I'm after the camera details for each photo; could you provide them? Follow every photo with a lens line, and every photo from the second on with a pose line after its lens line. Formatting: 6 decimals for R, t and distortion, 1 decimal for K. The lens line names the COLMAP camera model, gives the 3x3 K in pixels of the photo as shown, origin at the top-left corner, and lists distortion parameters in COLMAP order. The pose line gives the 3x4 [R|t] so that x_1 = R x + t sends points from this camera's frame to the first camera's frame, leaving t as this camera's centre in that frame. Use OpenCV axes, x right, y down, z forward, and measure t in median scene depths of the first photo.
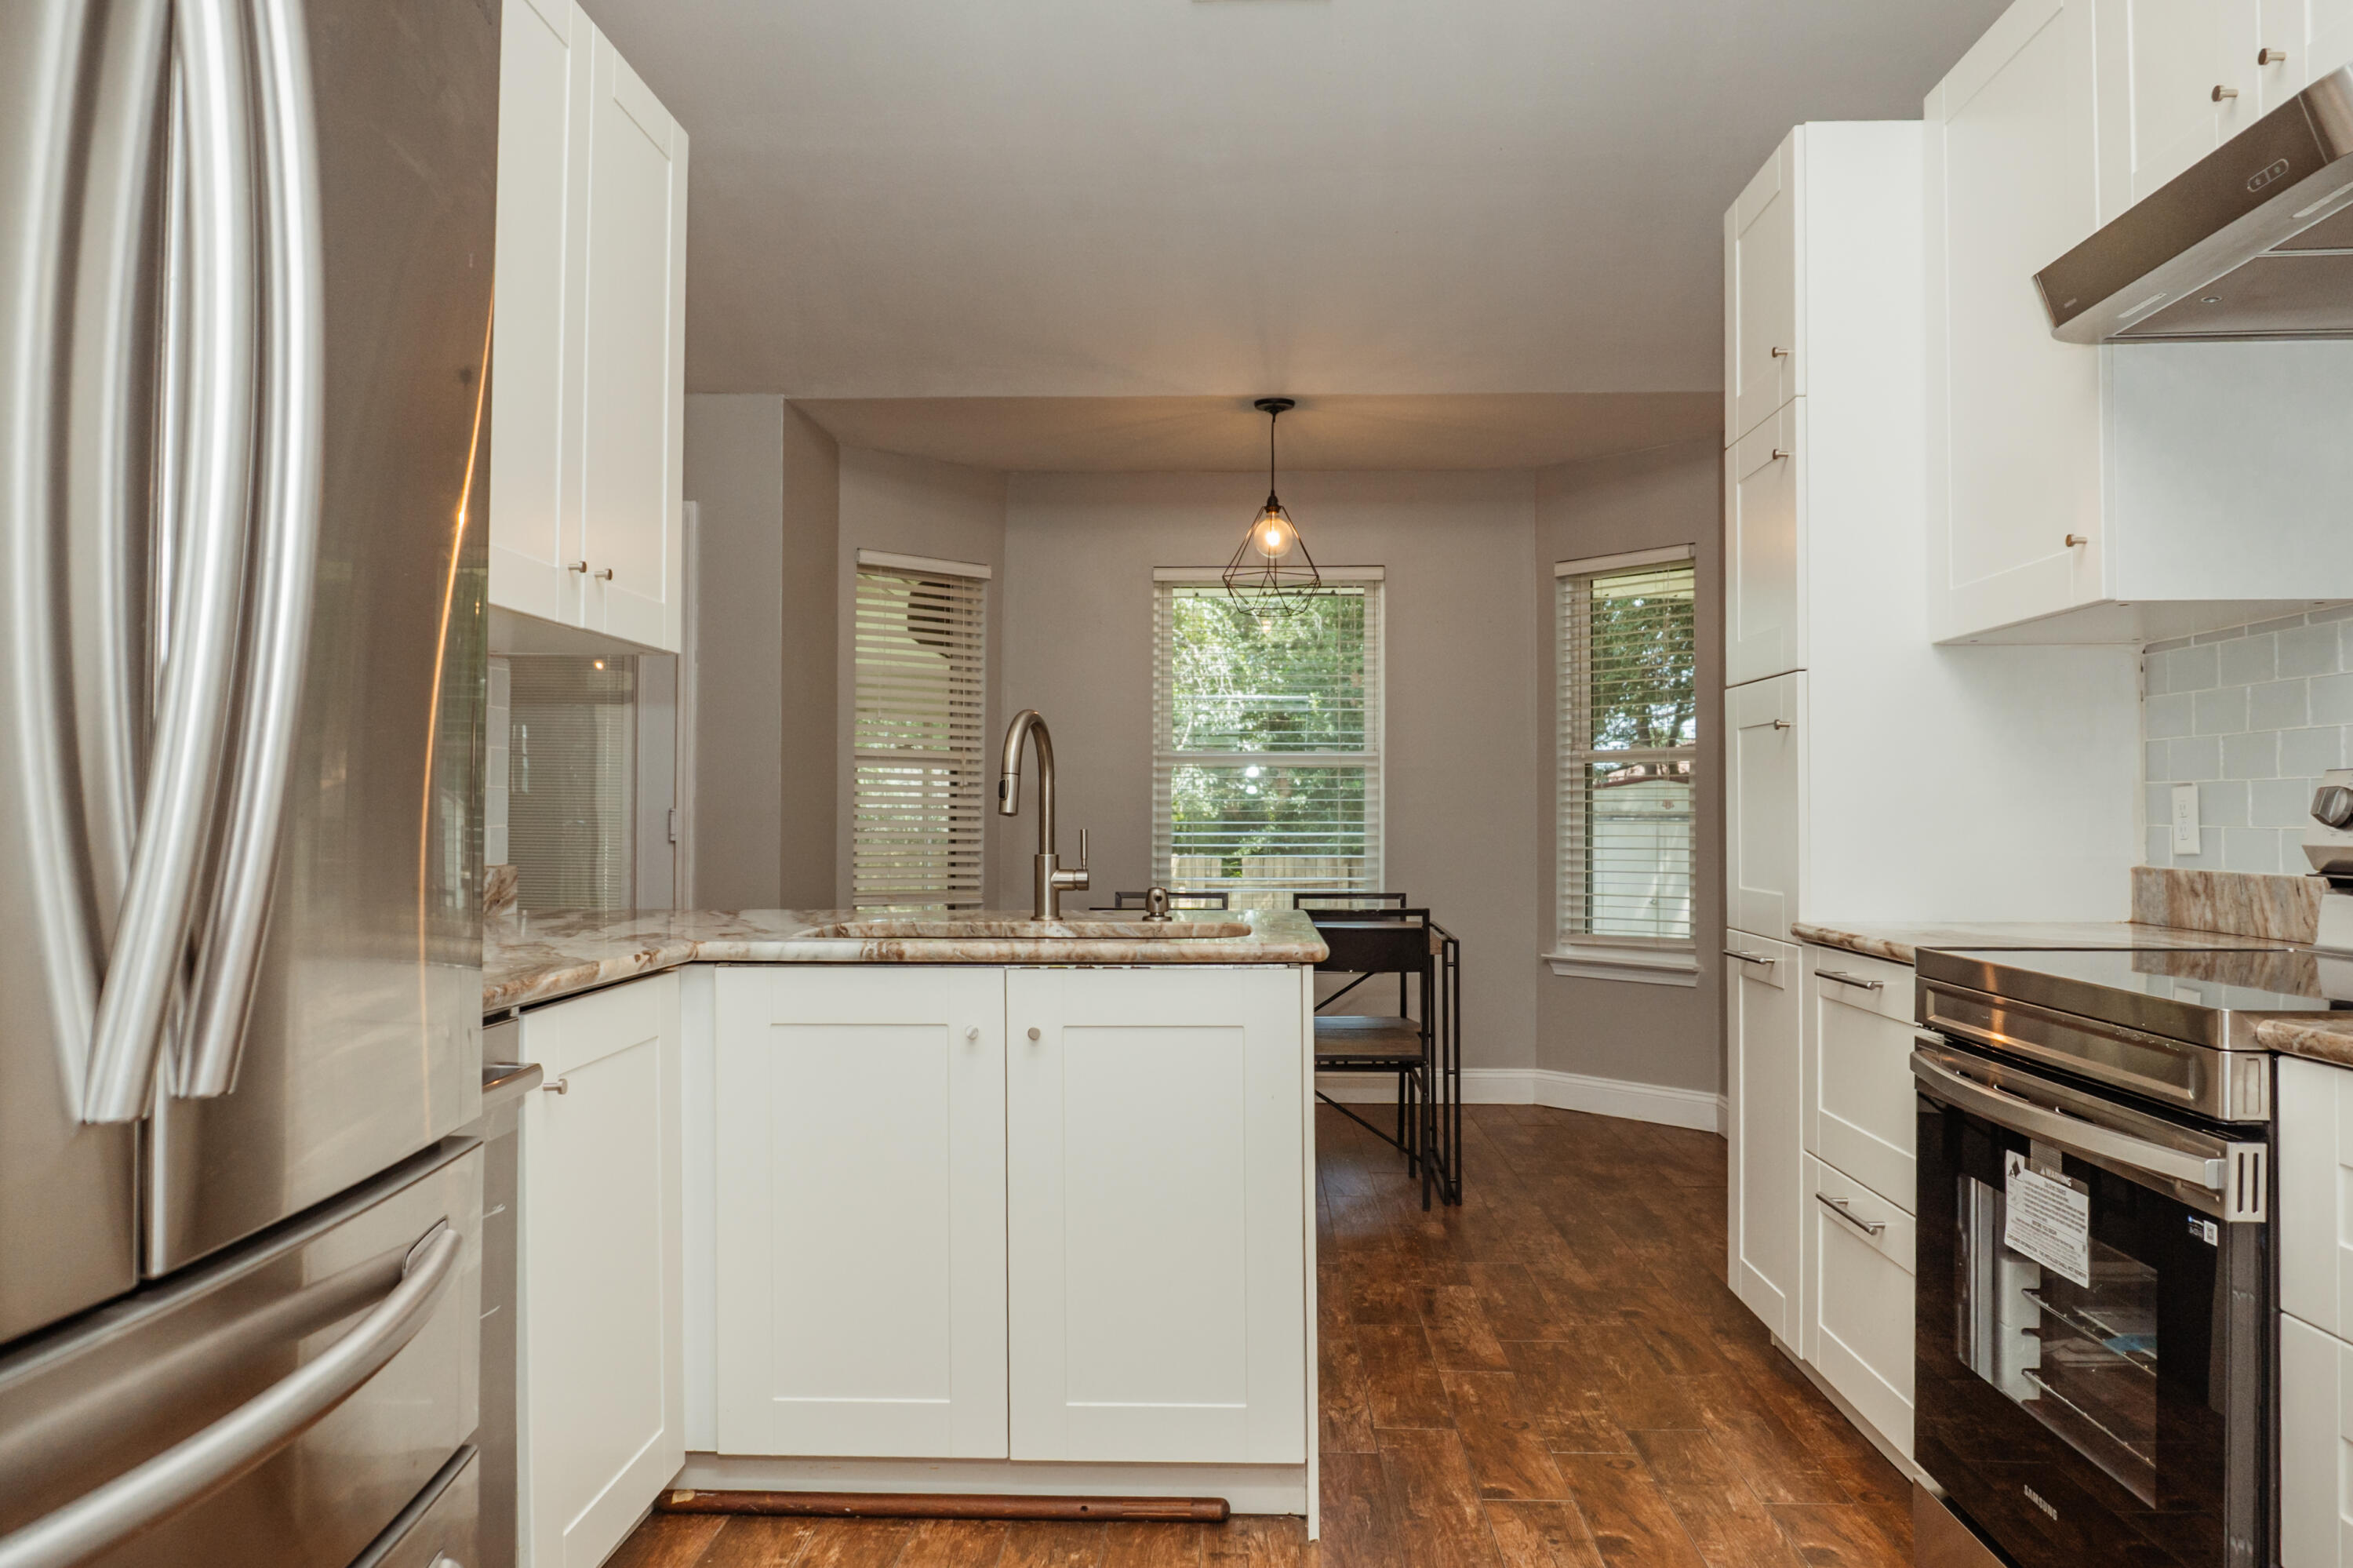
lens RADIAL K [[1579.0, 0, 1161.9], [0, 1579.0, 777.2], [0, 0, 1]] dist [-0.058091, 0.007280]
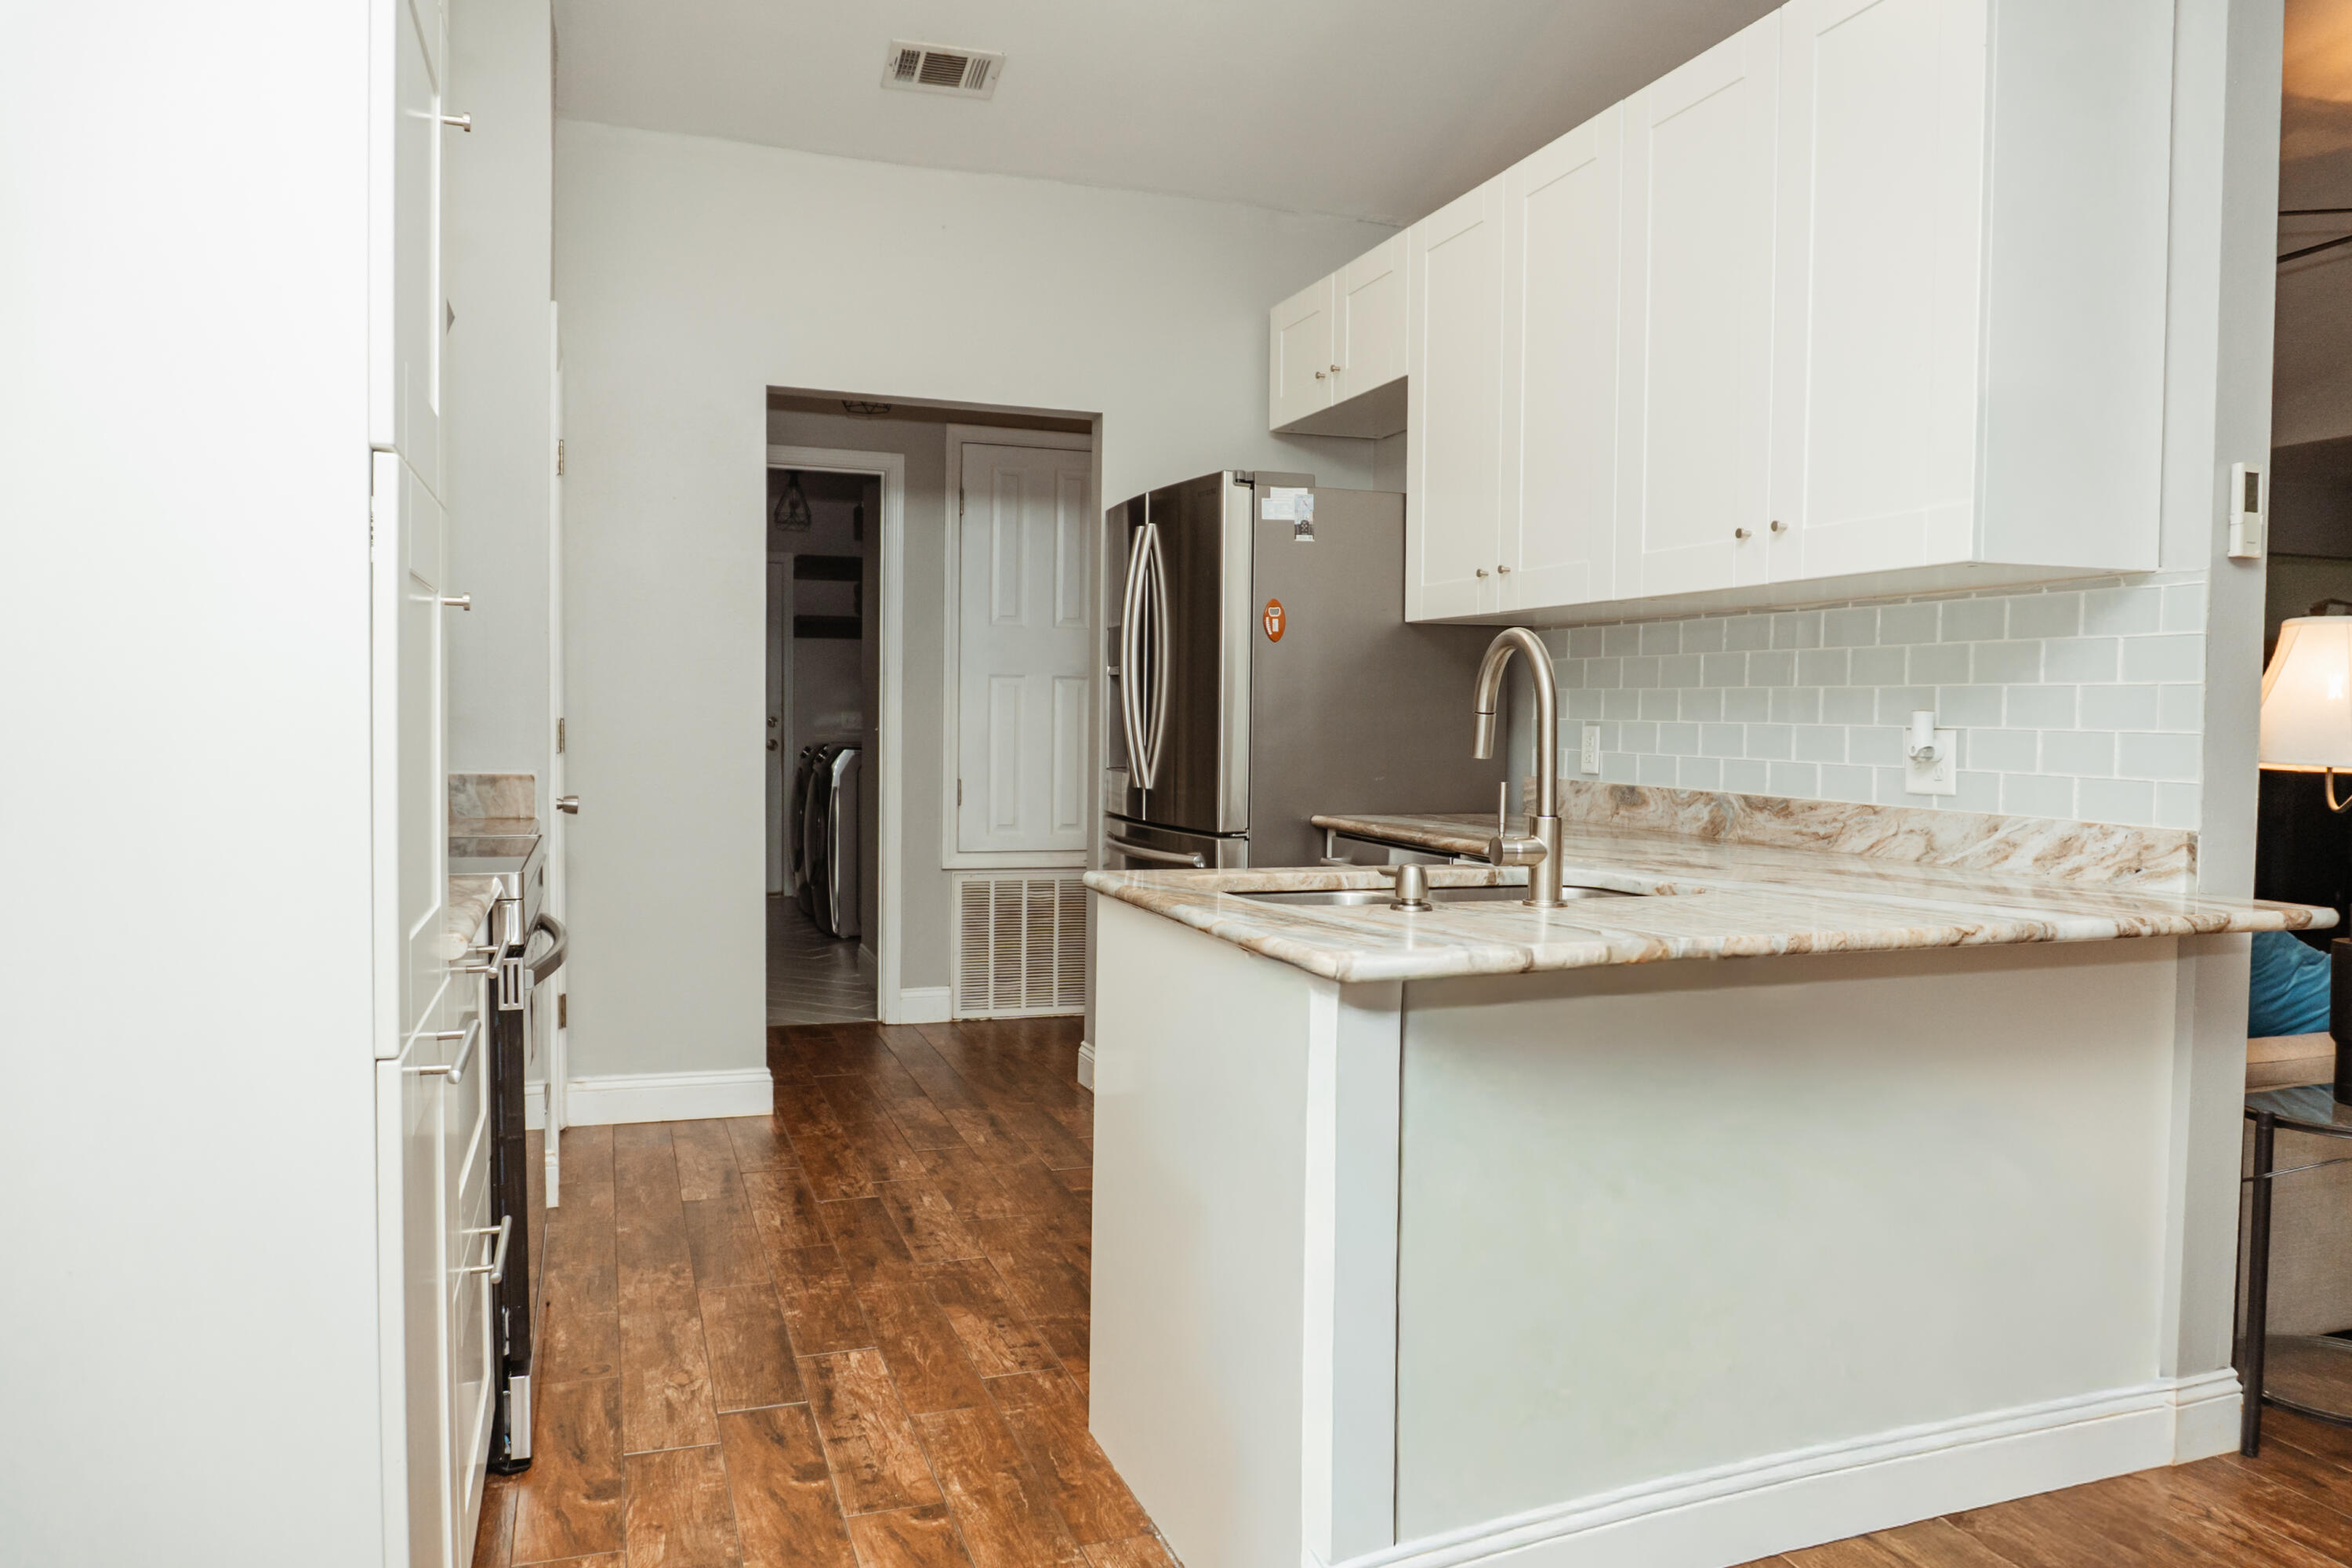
lens RADIAL K [[1578.3, 0, 1172.4], [0, 1578.3, 787.1], [0, 0, 1]] dist [-0.058091, 0.007280]
pose [[-0.920776, 0.000751, -0.390092, 0.406100], [-0.009583, 0.999653, 0.024544, 0.018725], [0.389975, 0.026337, -0.920449, 1.740685]]
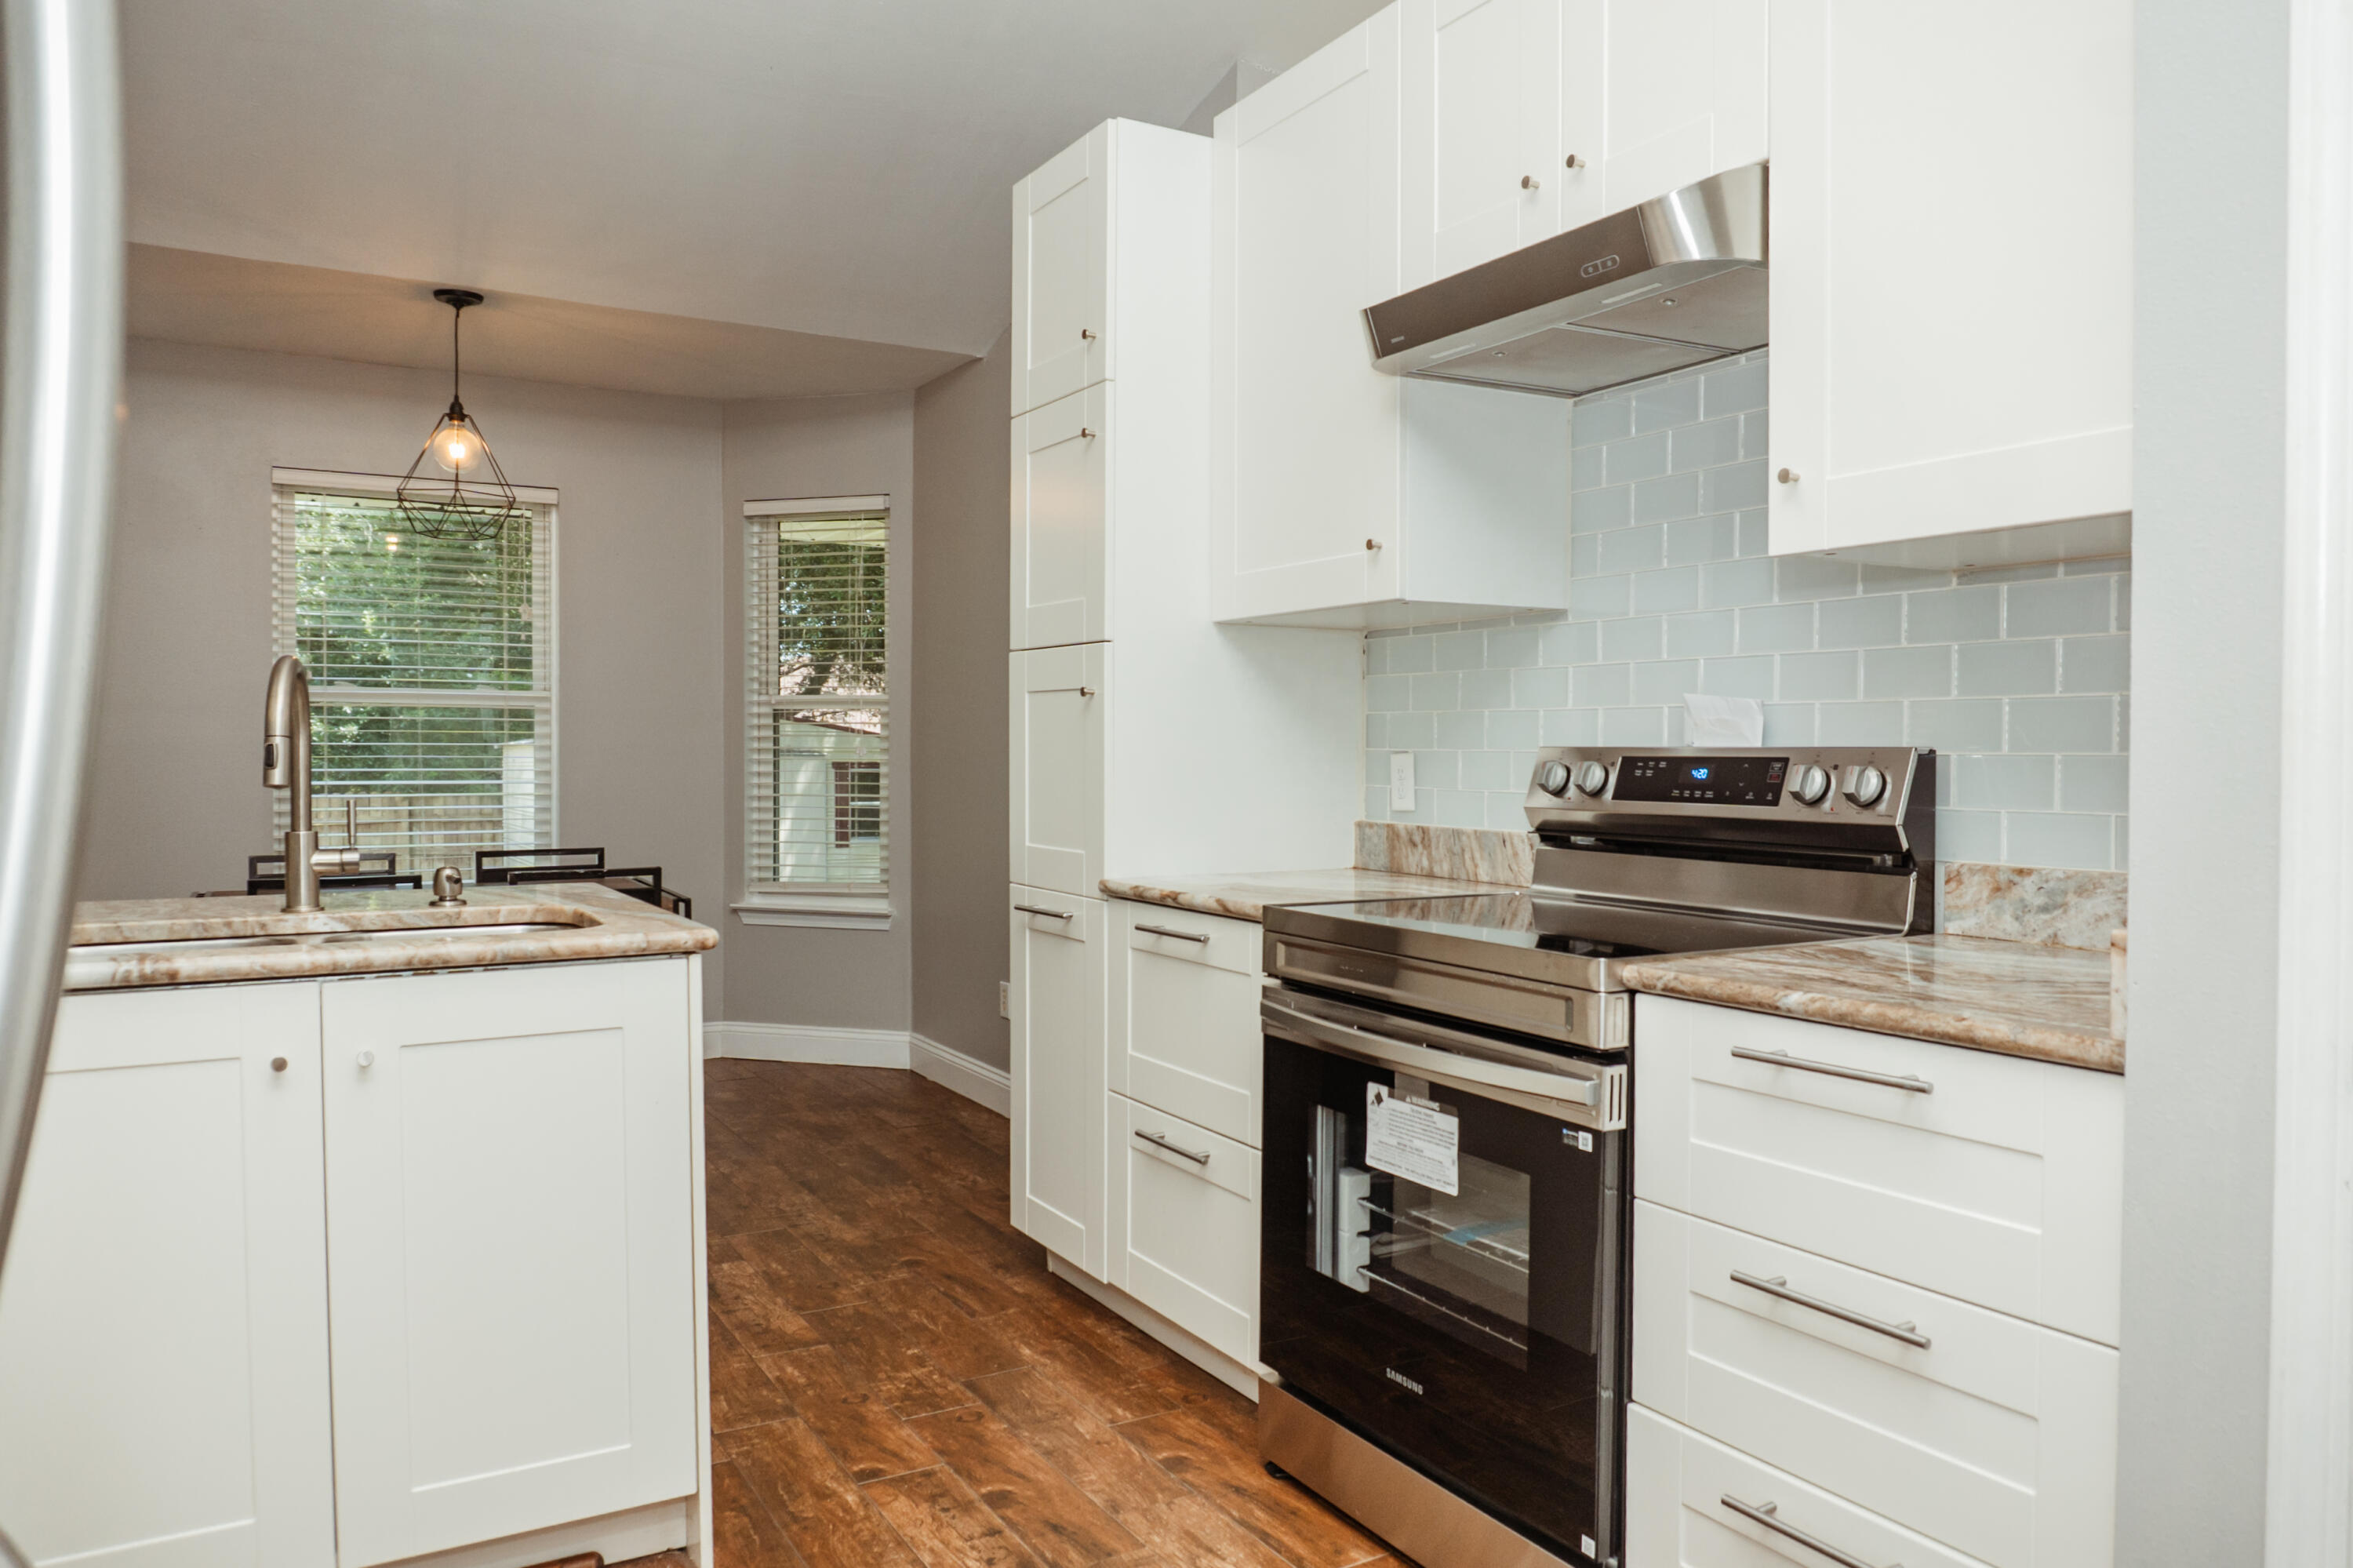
lens RADIAL K [[1579.0, 0, 1189.8], [0, 1579.0, 781.6], [0, 0, 1]] dist [-0.058091, 0.007280]
pose [[0.827186, -0.007723, 0.561875, -0.155532], [-0.018660, 0.998977, 0.041202, -0.019708], [-0.561618, -0.044566, 0.826195, 0.086491]]
